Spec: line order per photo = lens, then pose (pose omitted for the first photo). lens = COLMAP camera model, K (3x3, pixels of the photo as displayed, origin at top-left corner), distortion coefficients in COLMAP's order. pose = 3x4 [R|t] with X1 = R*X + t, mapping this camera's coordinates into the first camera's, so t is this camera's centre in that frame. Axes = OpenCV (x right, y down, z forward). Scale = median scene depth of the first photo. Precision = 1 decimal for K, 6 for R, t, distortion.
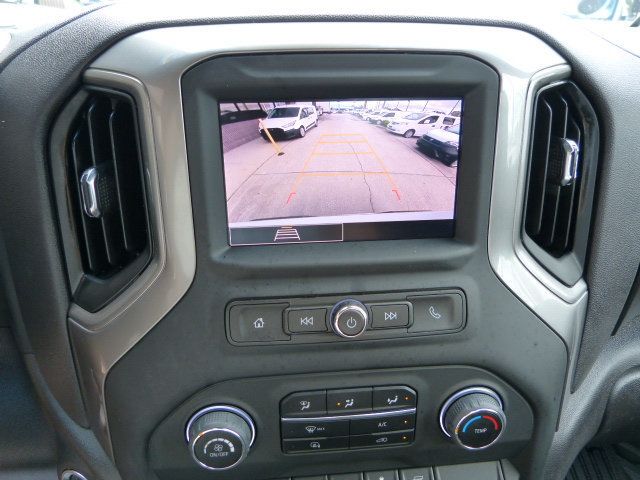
lens RADIAL K [[477.7, 0, 315.3], [0, 477.7, 239.3], [0, 0, 1]] dist [-0.024639, 0.005375]
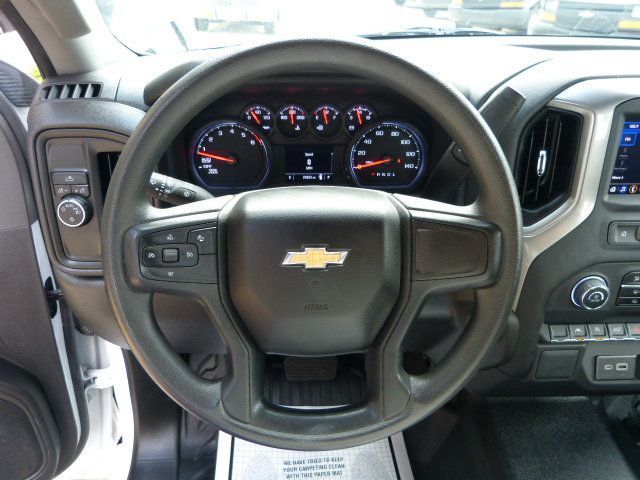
lens RADIAL K [[479.3, 0, 317.7], [0, 479.3, 240.6], [0, 0, 1]] dist [-0.026751, 0.008229]
pose [[0.998466, 0.039501, -0.038797, -1.237907], [-0.036525, 0.996542, 0.074628, 0.099390], [0.041611, -0.073097, 0.996456, -0.949720]]
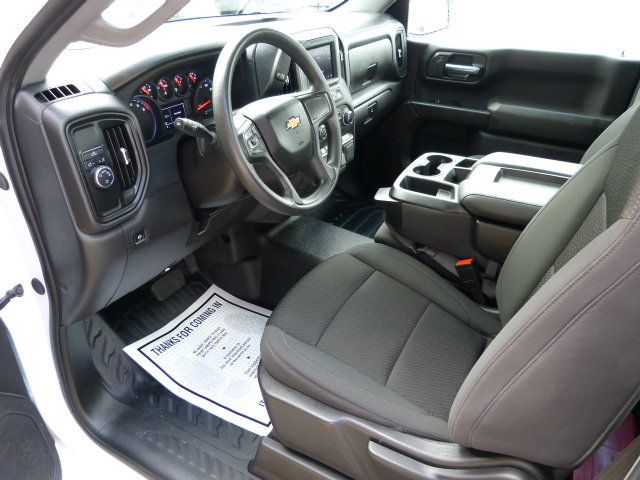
lens RADIAL K [[479.3, 0, 317.7], [0, 479.3, 240.6], [0, 0, 1]] dist [-0.026751, 0.008229]
pose [[0.561859, -0.405745, 0.720892, -3.642074], [0.336022, 0.908259, 0.249308, 0.222394], [-0.755912, 0.102160, 0.646653, -1.631496]]
